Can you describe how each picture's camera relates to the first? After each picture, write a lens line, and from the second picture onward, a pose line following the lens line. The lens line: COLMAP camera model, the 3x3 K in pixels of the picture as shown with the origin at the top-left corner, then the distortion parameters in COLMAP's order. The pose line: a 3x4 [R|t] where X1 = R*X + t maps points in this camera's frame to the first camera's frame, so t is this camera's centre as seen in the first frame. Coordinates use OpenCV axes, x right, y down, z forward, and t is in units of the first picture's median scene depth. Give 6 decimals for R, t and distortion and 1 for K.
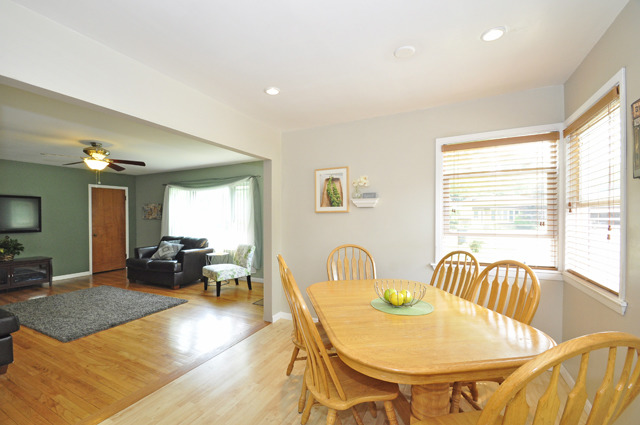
lens RADIAL K [[279.4, 0, 320.9], [0, 279.4, 214.0], [0, 0, 1]] dist [-0.011107, -0.004203]
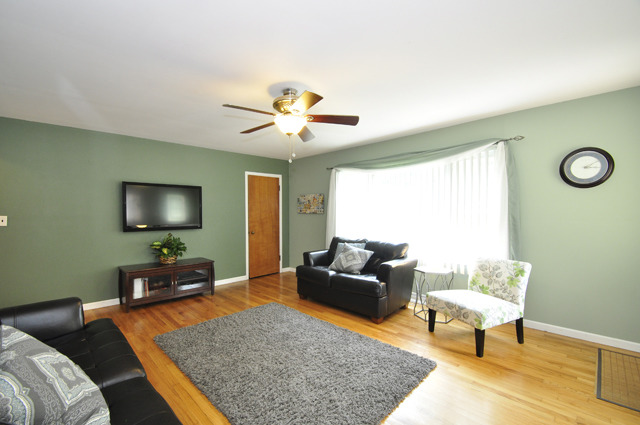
lens RADIAL K [[279.4, 0, 319.9], [0, 279.4, 214.3], [0, 0, 1]] dist [-0.011107, -0.004203]
pose [[0.944689, 0.005373, -0.327924, -0.393628], [0.001060, 0.999811, 0.019435, 0.005711], [0.327966, -0.018708, 0.944504, 0.313160]]
